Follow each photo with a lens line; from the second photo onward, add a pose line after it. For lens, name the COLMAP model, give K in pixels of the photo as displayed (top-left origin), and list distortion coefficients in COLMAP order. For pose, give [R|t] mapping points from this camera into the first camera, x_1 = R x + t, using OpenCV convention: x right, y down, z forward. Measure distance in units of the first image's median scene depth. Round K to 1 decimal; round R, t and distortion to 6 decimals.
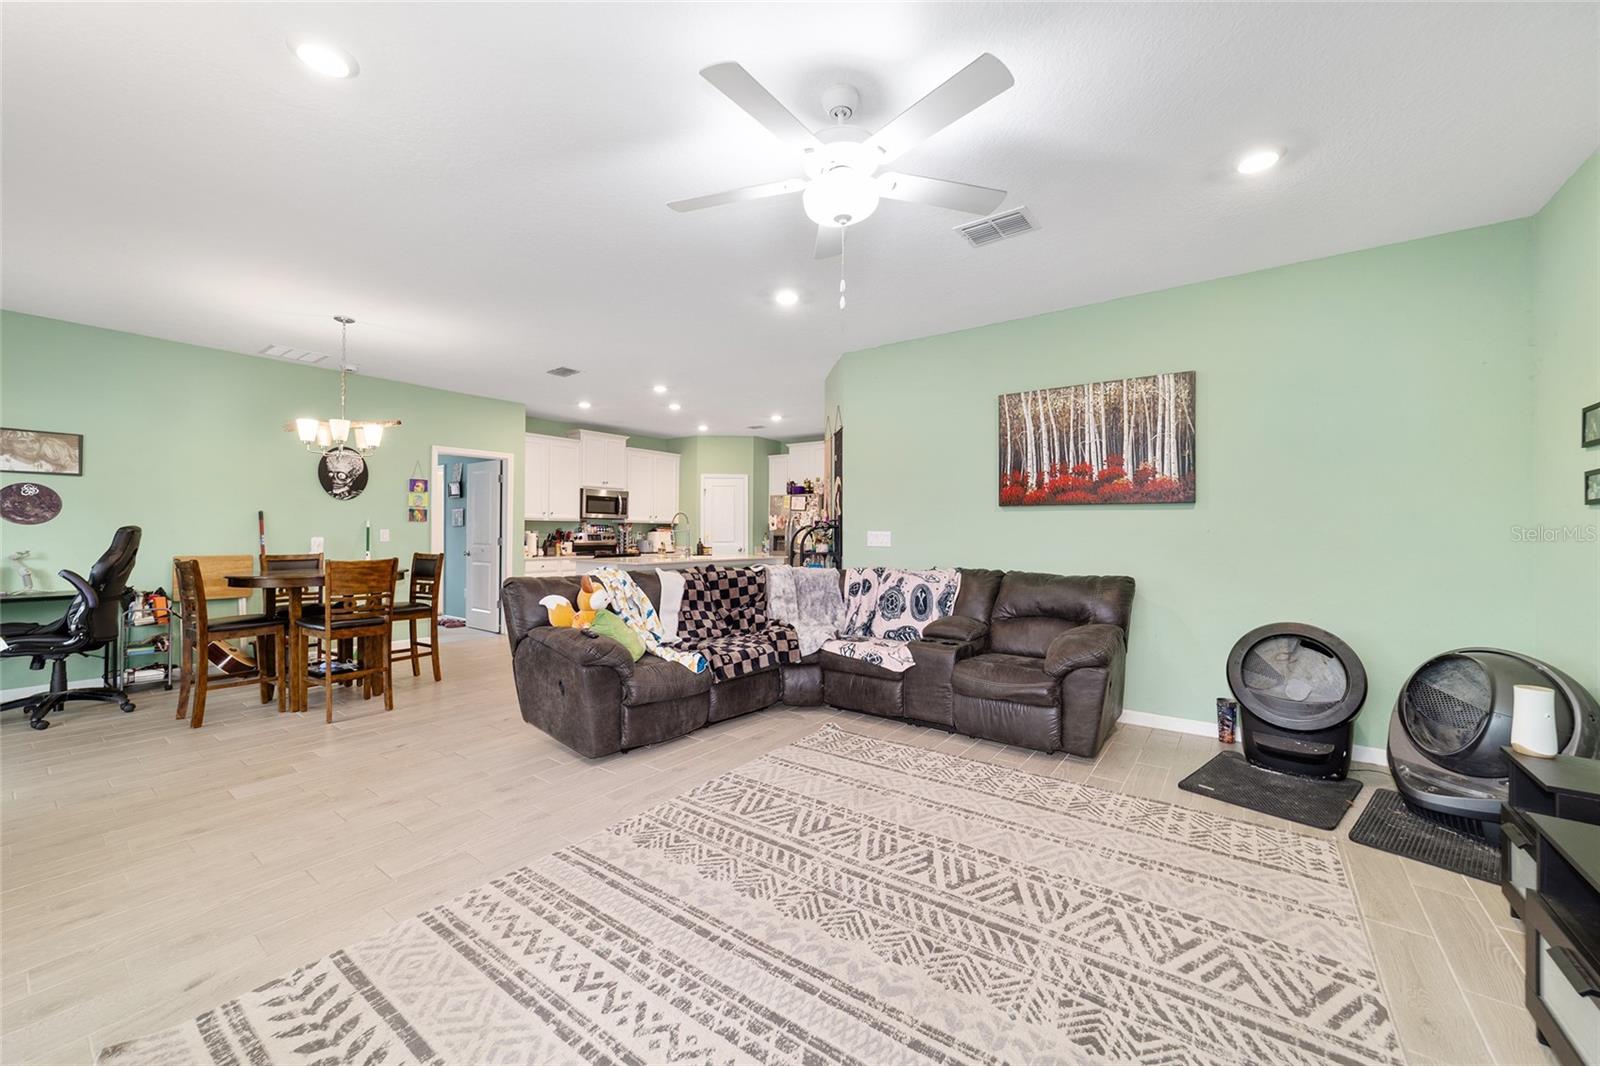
lens RADIAL K [[614.3, 0, 800.2], [0, 614.3, 529.0], [0, 0, 1]] dist [-0.020148, 0.008967]
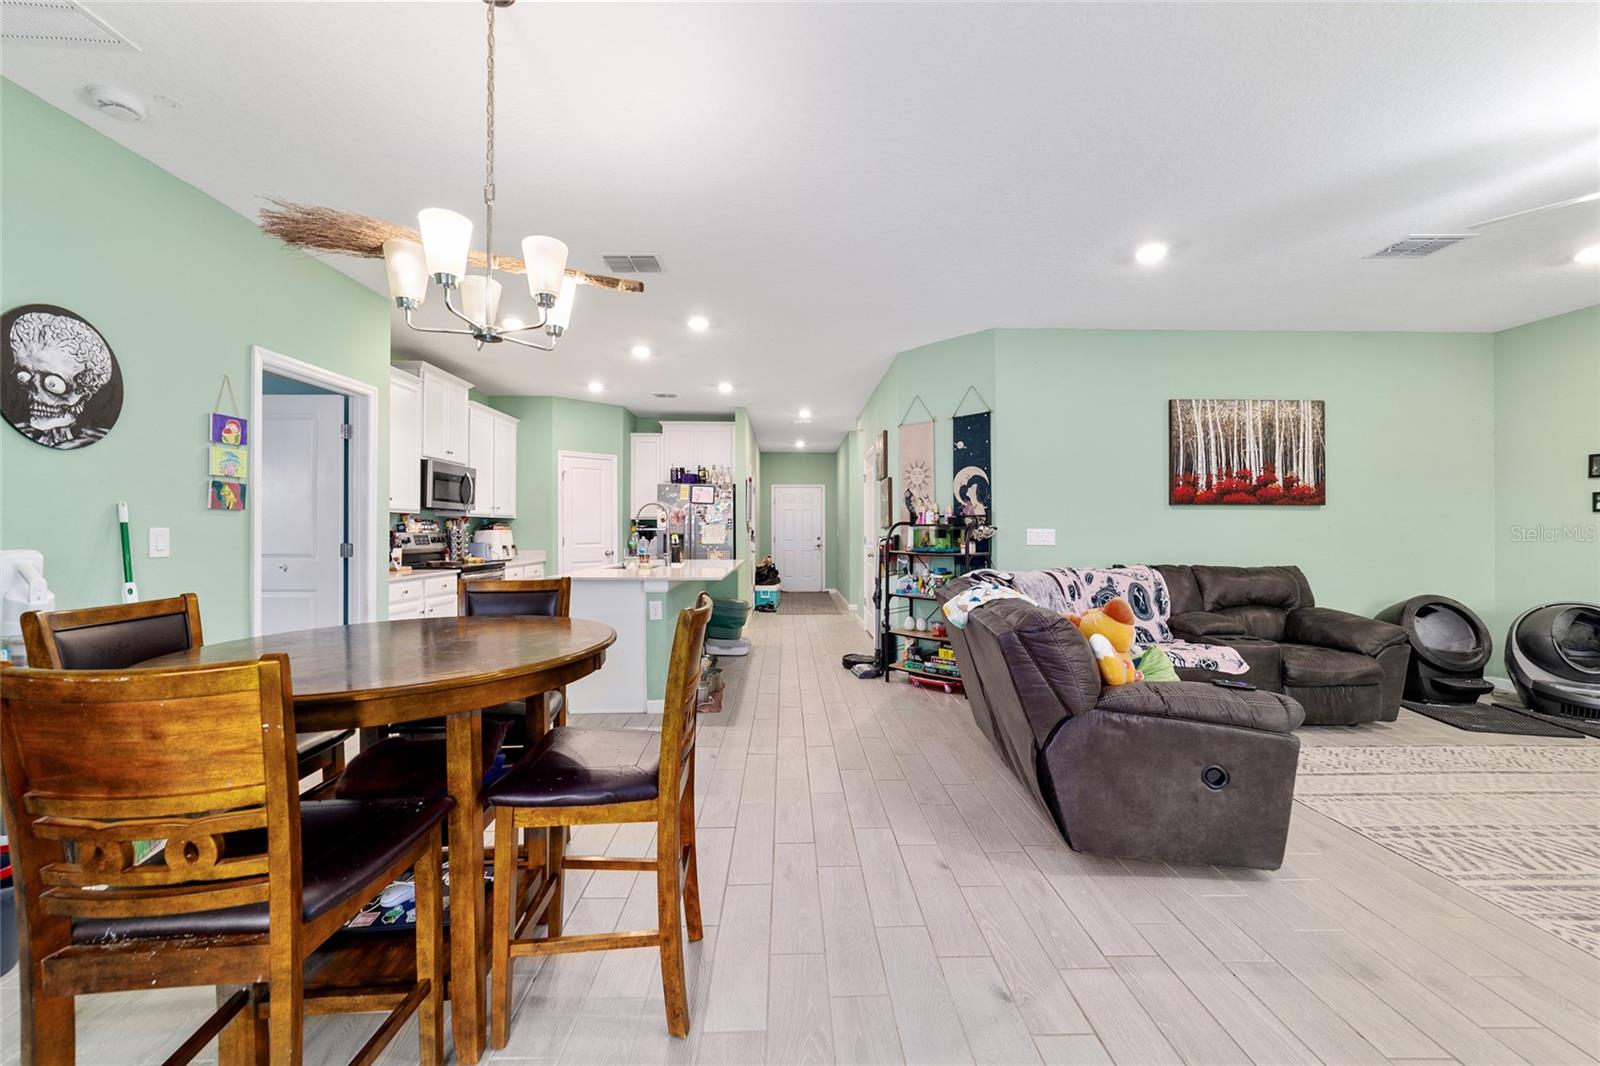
lens RADIAL K [[610.6, 0, 798.5], [0, 610.6, 528.8], [0, 0, 1]] dist [-0.020283, 0.009178]
pose [[0.790654, -0.003036, 0.612256, -0.892913], [-0.000075, 0.999987, 0.005055, -0.000915], [-0.612264, -0.004042, 0.790643, 0.617687]]
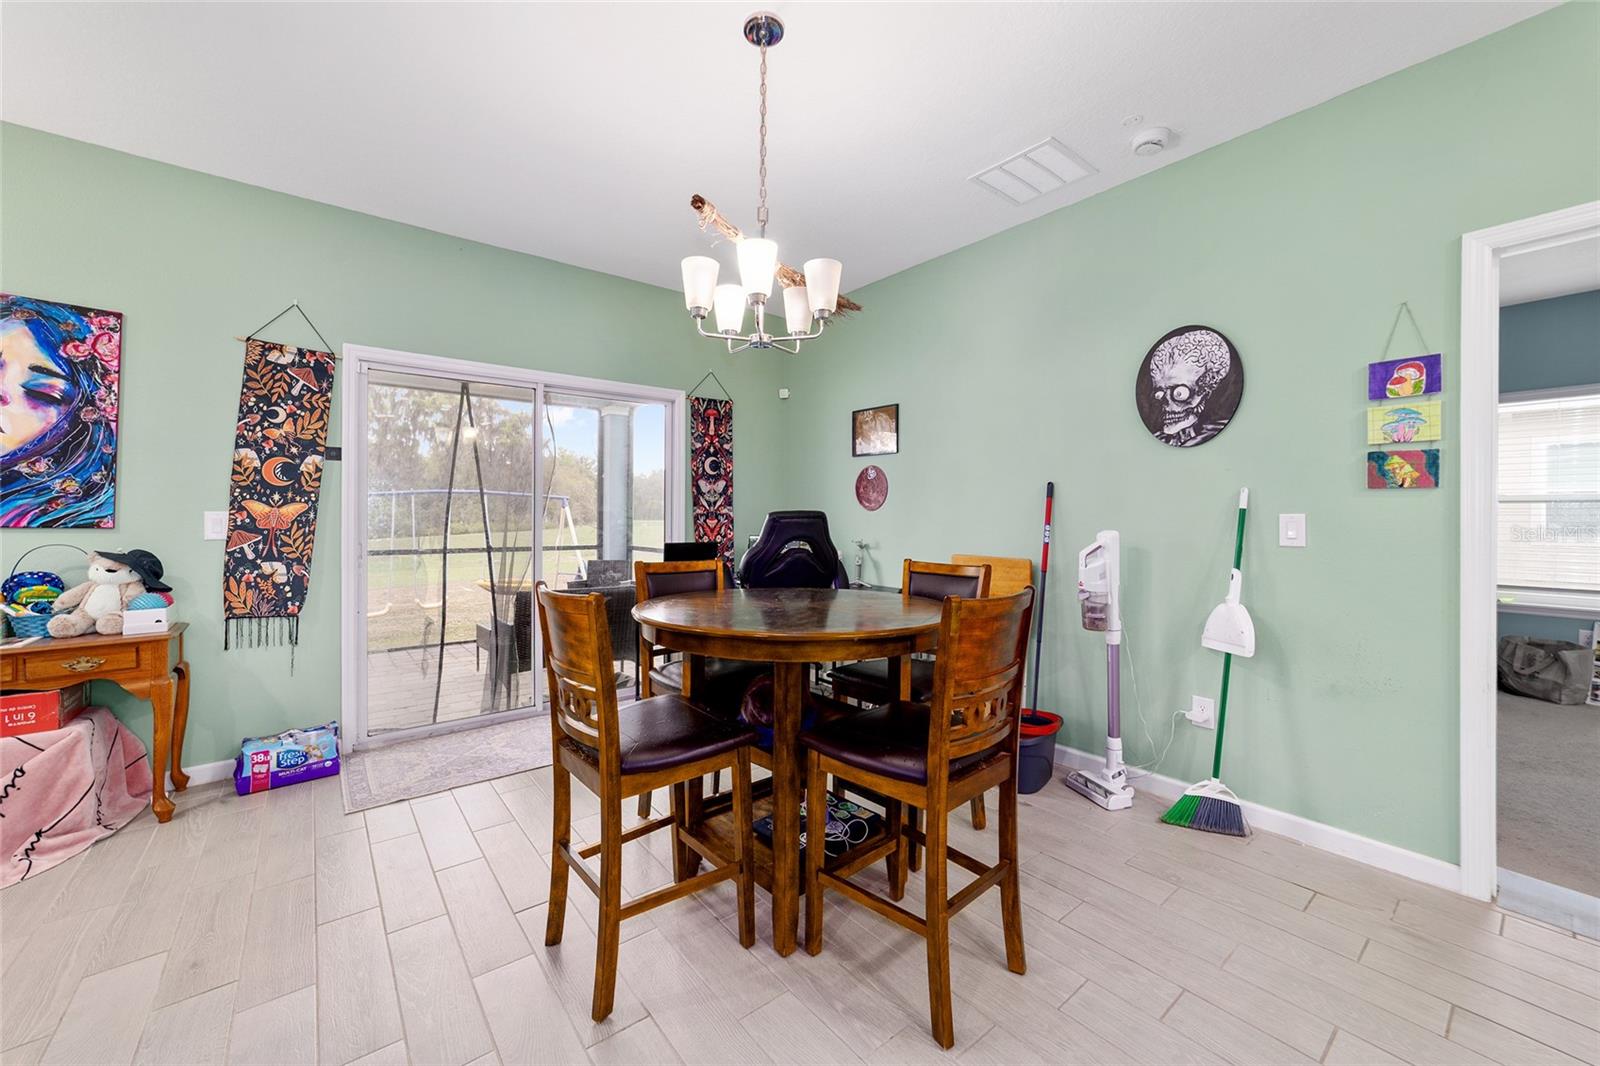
lens RADIAL K [[620.8, 0, 794.7], [0, 620.8, 513.9], [0, 0, 1]] dist [-0.018317, 0.008752]
pose [[-0.260509, -0.006760, -0.965448, -0.357915], [0.001872, 0.999970, -0.007507, 0.004601], [0.965470, -0.003763, -0.260488, 1.218047]]
